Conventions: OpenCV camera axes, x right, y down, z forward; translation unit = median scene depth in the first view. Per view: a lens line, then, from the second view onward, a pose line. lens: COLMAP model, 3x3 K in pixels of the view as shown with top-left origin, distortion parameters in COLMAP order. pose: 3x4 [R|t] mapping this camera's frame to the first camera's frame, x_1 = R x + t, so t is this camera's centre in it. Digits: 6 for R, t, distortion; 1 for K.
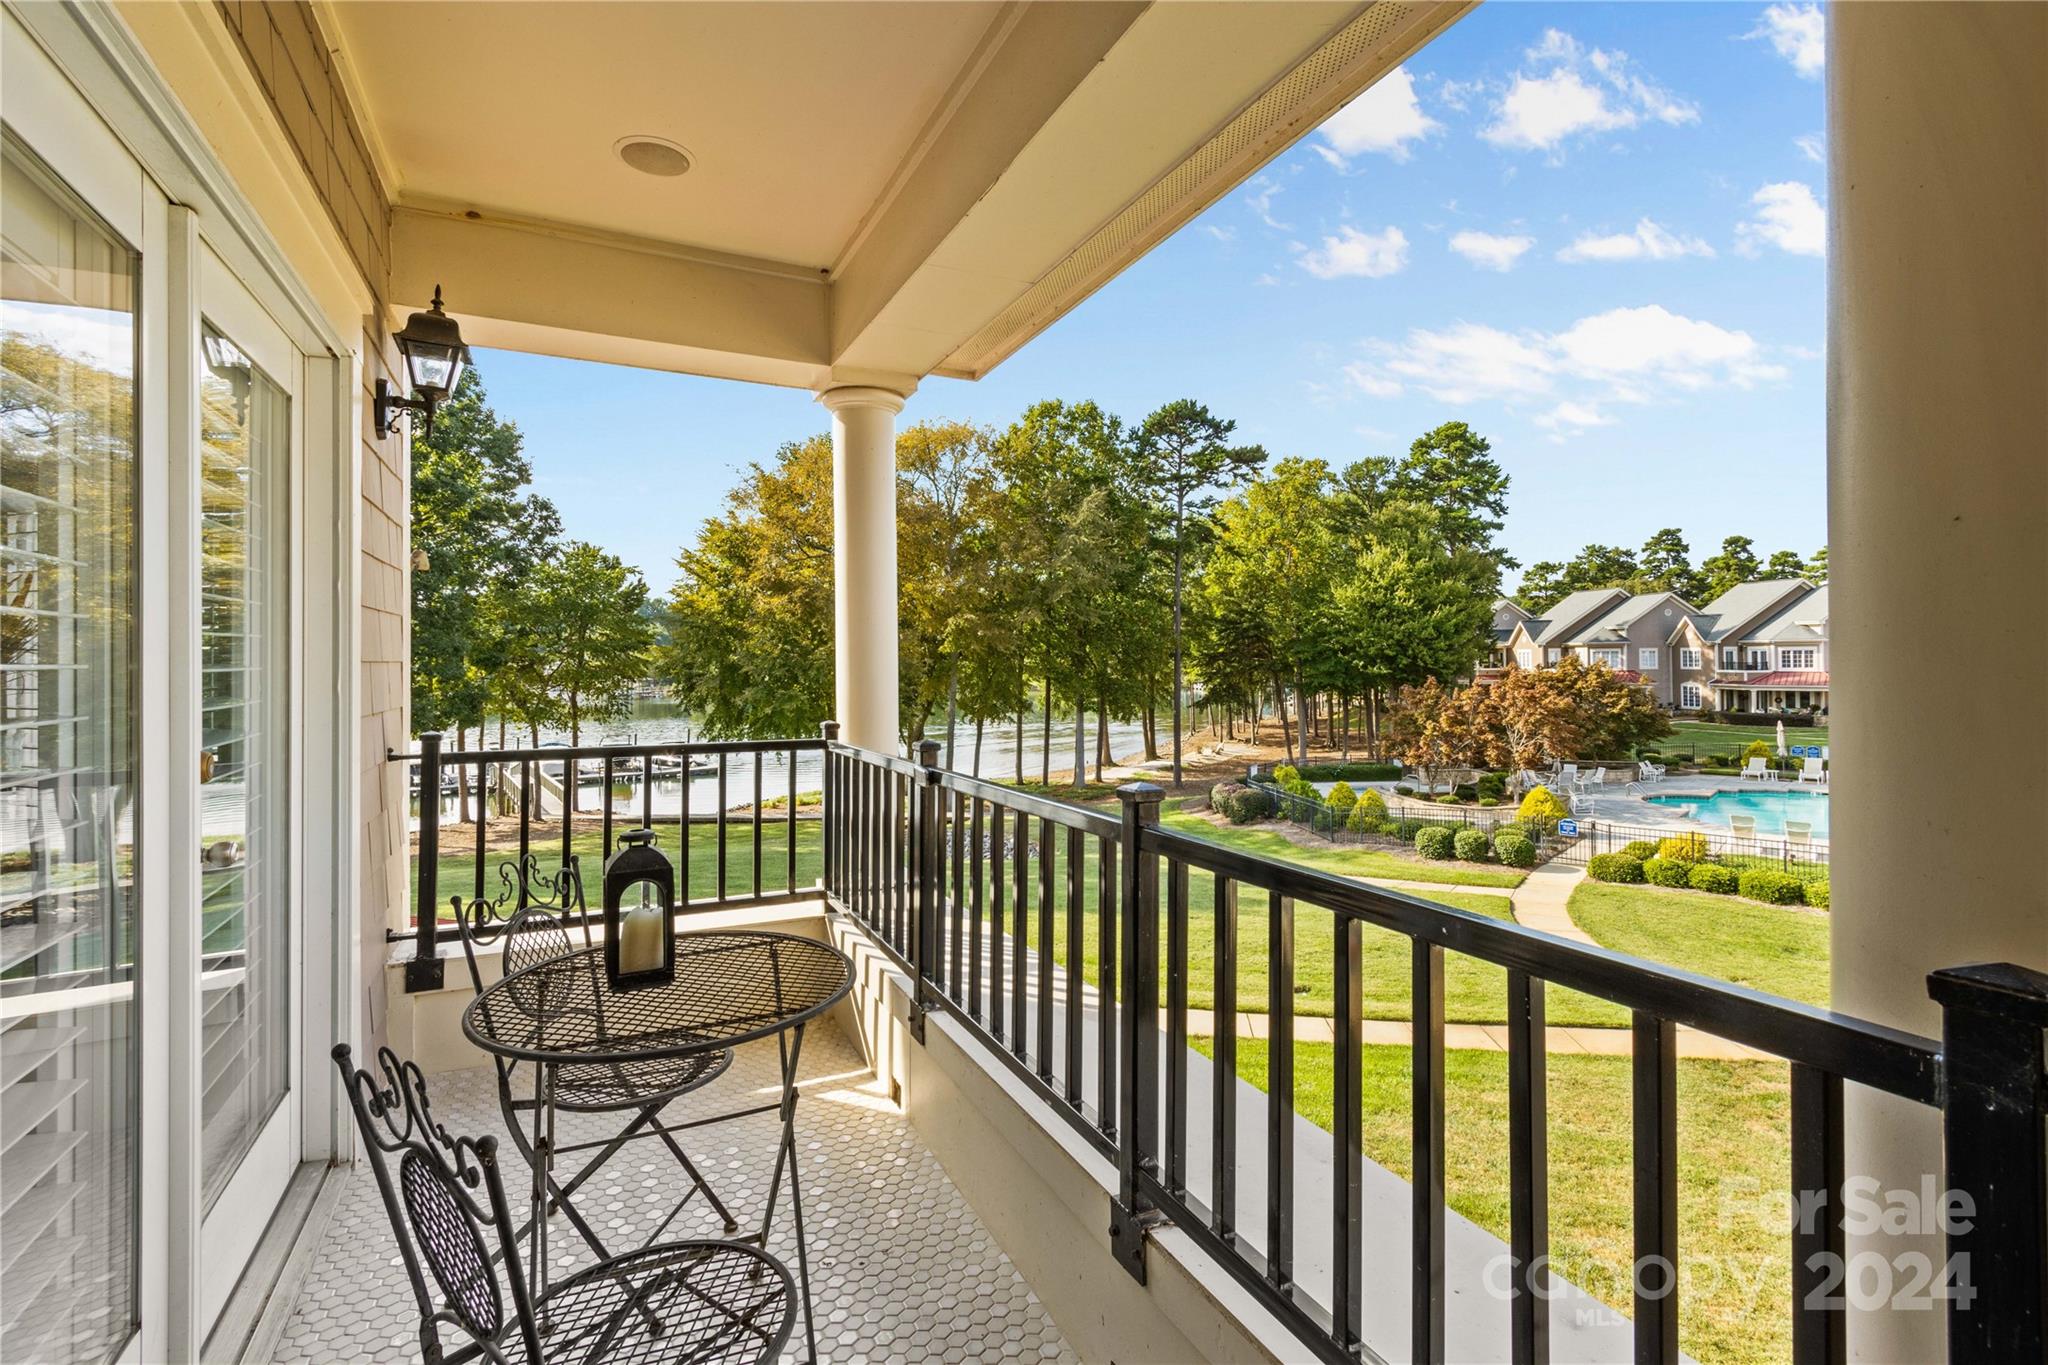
lens RADIAL K [[956.8, 0, 1025.0], [0, 956.8, 647.9], [0, 0, 1]] dist [0.000153, 0.000019]
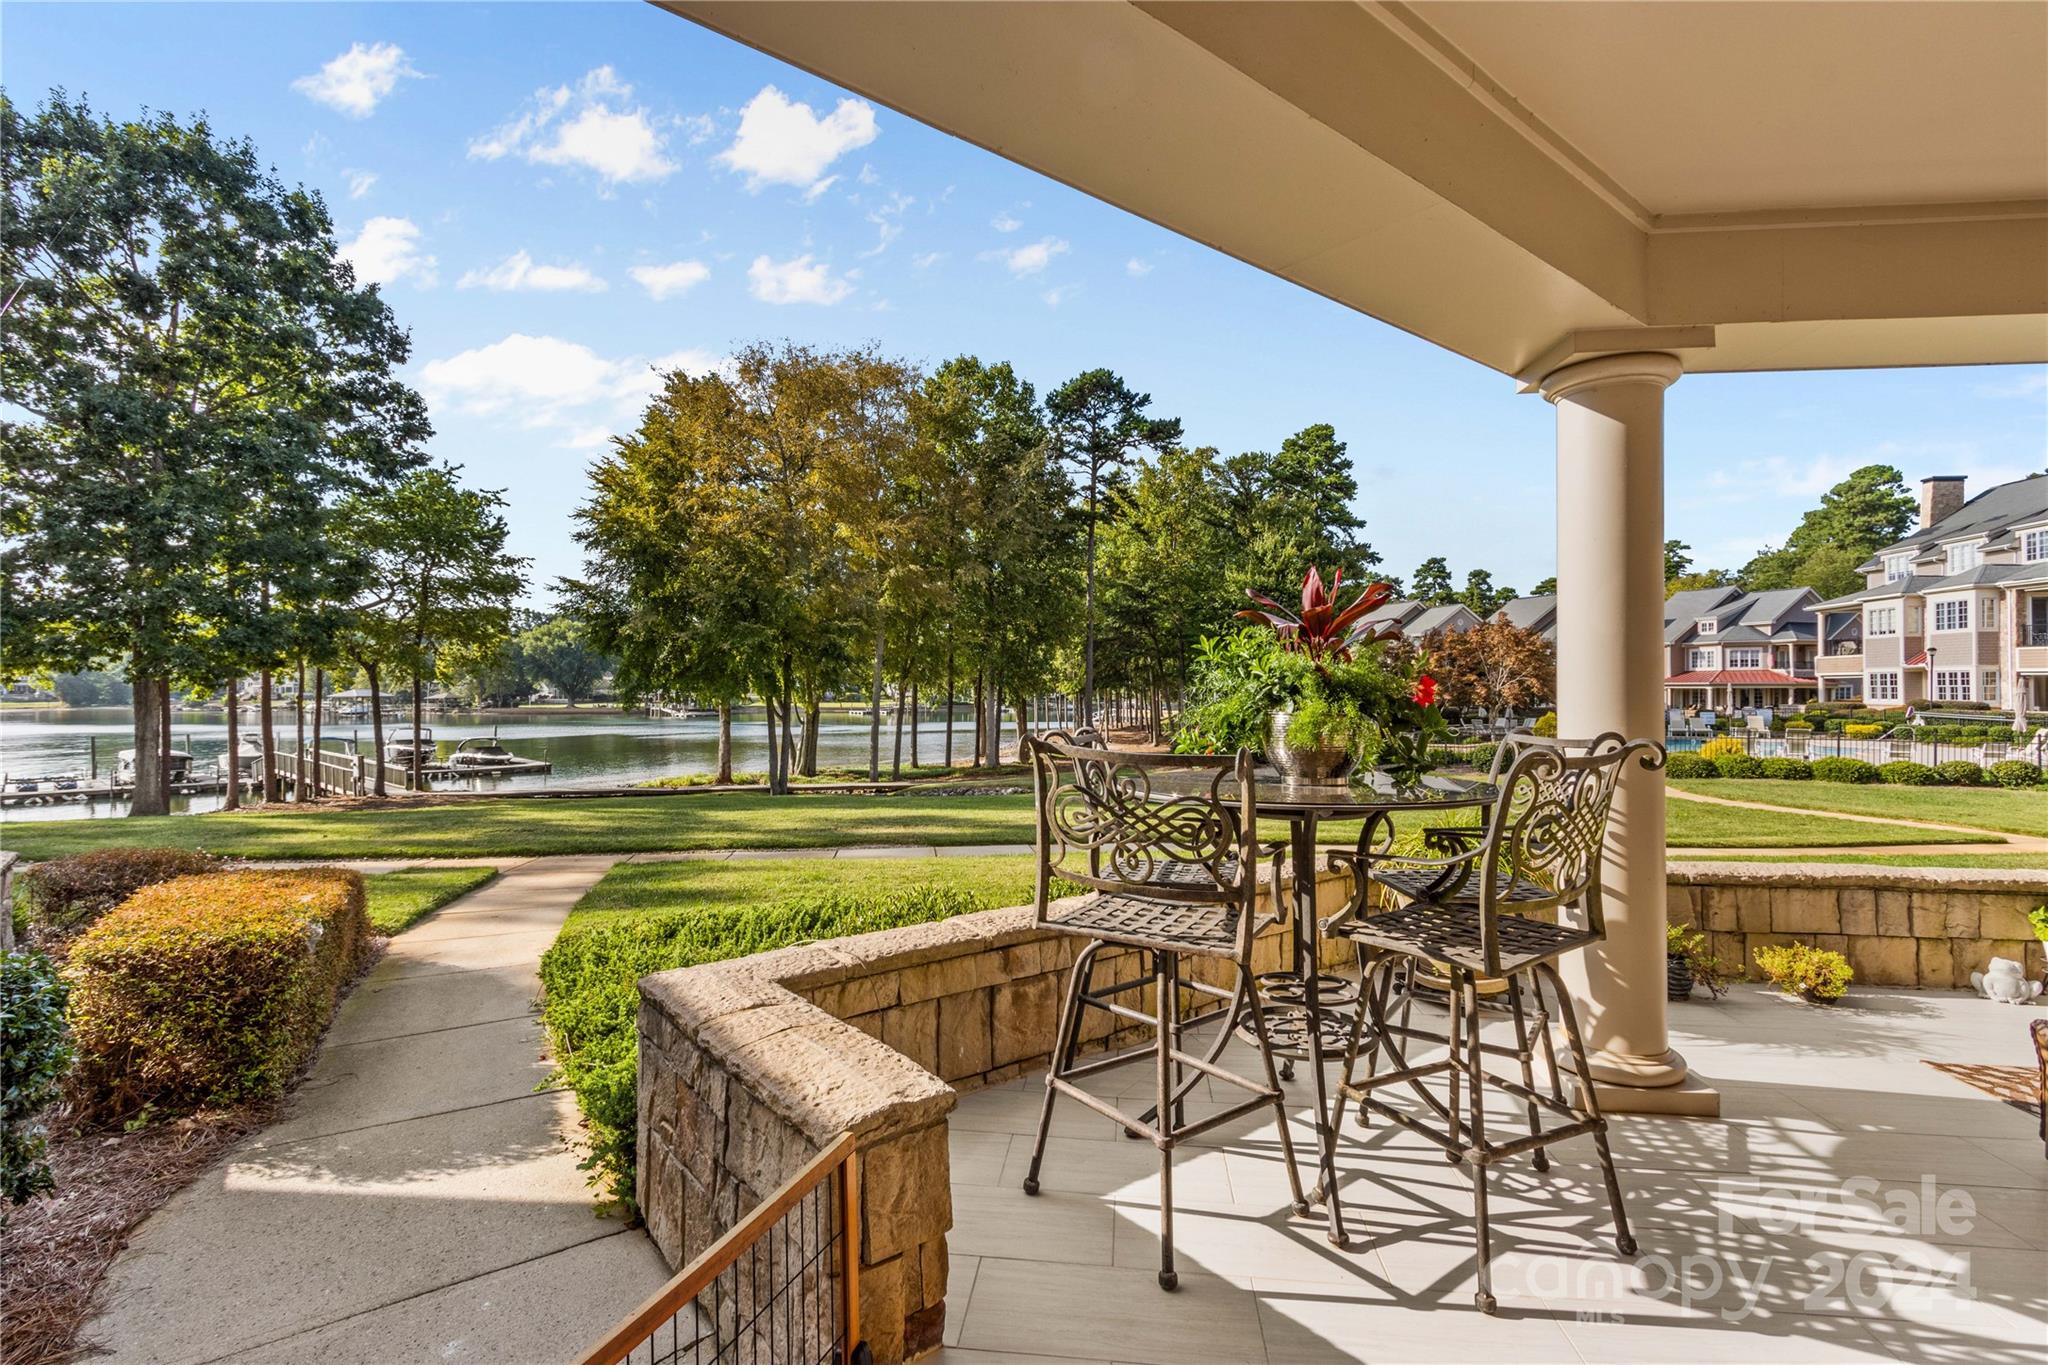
lens RADIAL K [[947.3, 0, 1024.0], [0, 947.3, 682.5], [0, 0, 1]] dist [0.002084, 0.000091]
pose [[0.972171, 0.007063, 0.234164, -0.127658], [-0.007176, 0.999974, -0.000372, 0.058776], [-0.234161, -0.001319, 0.972197, 0.070658]]
